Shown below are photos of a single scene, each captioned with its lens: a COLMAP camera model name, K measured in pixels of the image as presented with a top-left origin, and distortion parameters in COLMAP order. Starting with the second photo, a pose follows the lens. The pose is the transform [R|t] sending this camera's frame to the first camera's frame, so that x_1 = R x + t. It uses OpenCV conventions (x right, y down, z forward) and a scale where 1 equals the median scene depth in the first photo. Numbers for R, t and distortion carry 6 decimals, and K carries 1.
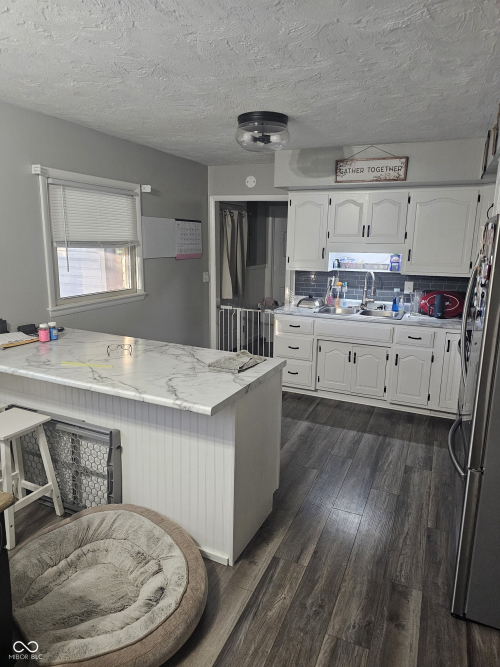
lens RADIAL K [[447.3, 0, 246.8], [0, 447.3, 333.1], [0, 0, 1]] dist [-0.003125, -0.001203]
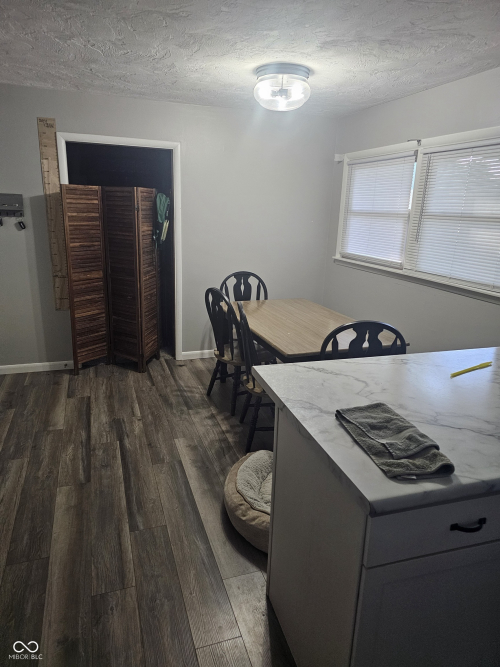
lens RADIAL K [[447.3, 0, 246.4], [0, 447.3, 334.1], [0, 0, 1]] dist [-0.003125, -0.001203]
pose [[-0.740947, 0.152880, -0.653931, 0.540802], [-0.173273, 0.897253, 0.406095, -0.285861], [0.648825, 0.414203, -0.638327, 1.499701]]
